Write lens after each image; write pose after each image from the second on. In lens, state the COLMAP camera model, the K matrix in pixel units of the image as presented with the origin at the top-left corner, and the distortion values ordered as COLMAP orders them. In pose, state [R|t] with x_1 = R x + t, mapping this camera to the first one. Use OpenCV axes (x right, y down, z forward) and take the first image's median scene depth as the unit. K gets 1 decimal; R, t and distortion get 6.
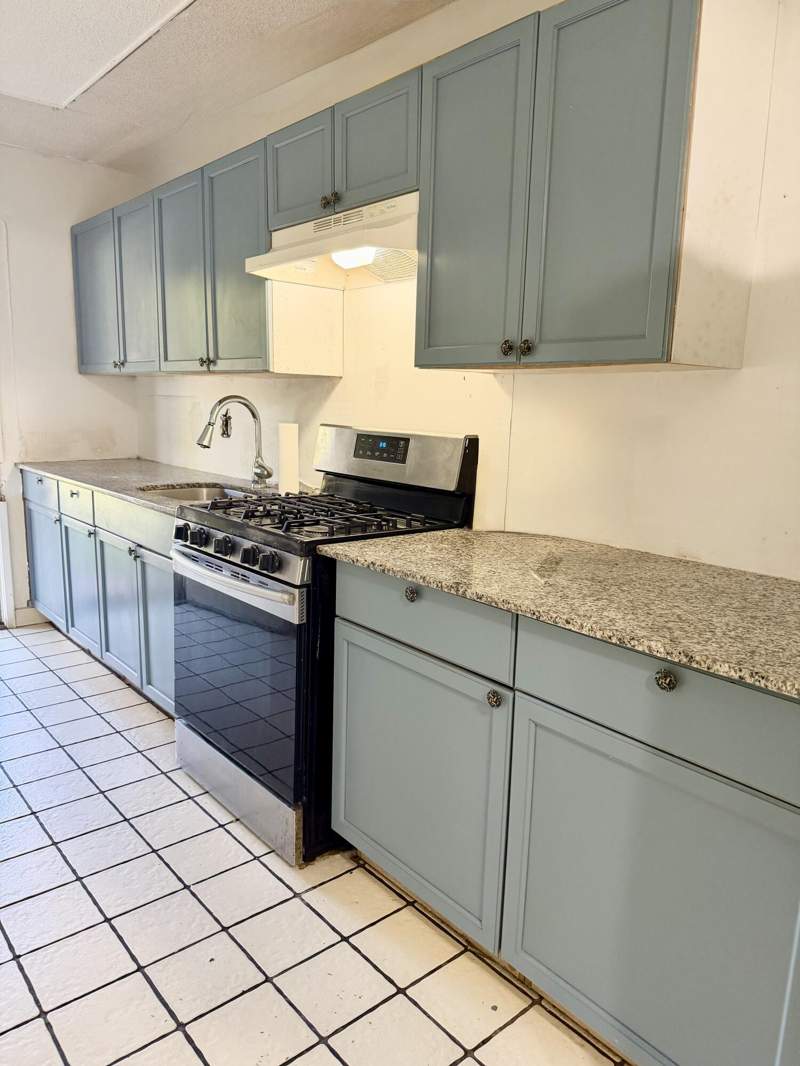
lens RADIAL K [[758.8, 0, 410.5], [0, 758.8, 529.3], [0, 0, 1]] dist [0.045203, -0.068872]
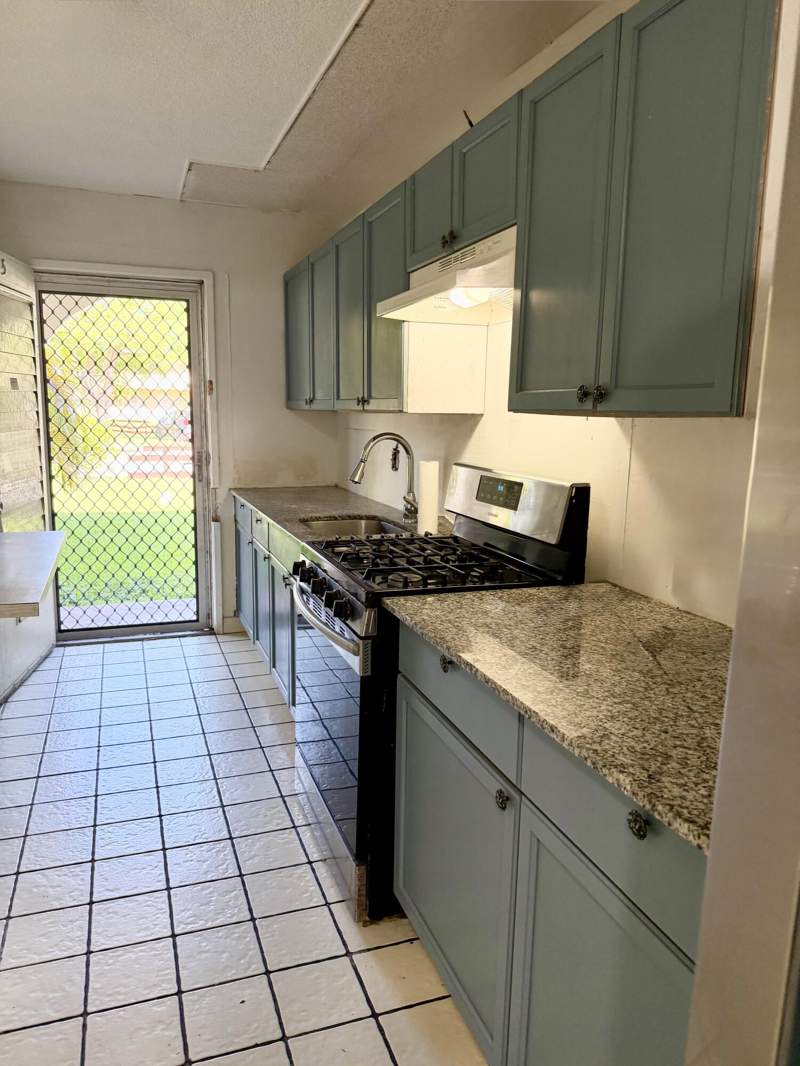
lens RADIAL K [[758.8, 0, 395.0], [0, 758.8, 530.0], [0, 0, 1]] dist [0.045203, -0.068872]
pose [[0.932068, 0.048644, -0.359004, 0.219831], [-0.056149, 0.998367, -0.010502, -0.052756], [0.357907, 0.029946, 0.933277, 0.089507]]
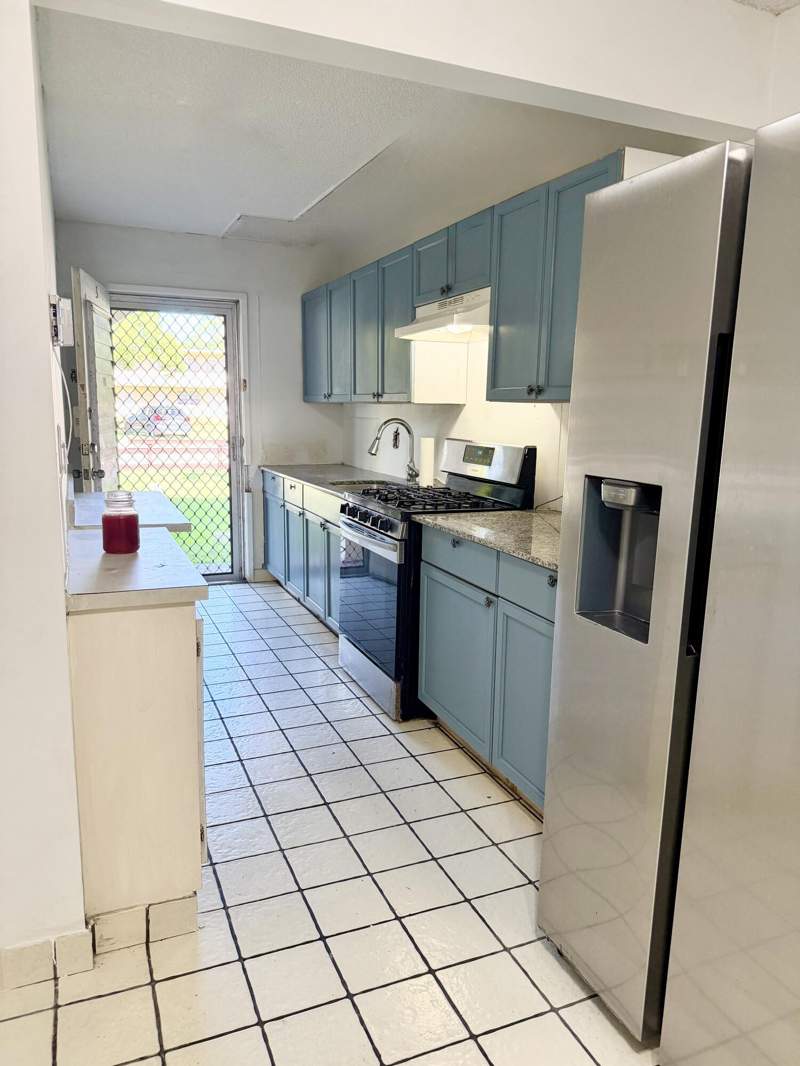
lens RADIAL K [[758.8, 0, 404.7], [0, 758.8, 537.0], [0, 0, 1]] dist [0.045203, -0.068872]
pose [[0.952592, 0.042842, -0.301218, 0.321737], [-0.045100, 0.998982, -0.000542, 0.064734], [0.300888, 0.014101, 0.953555, -0.488354]]
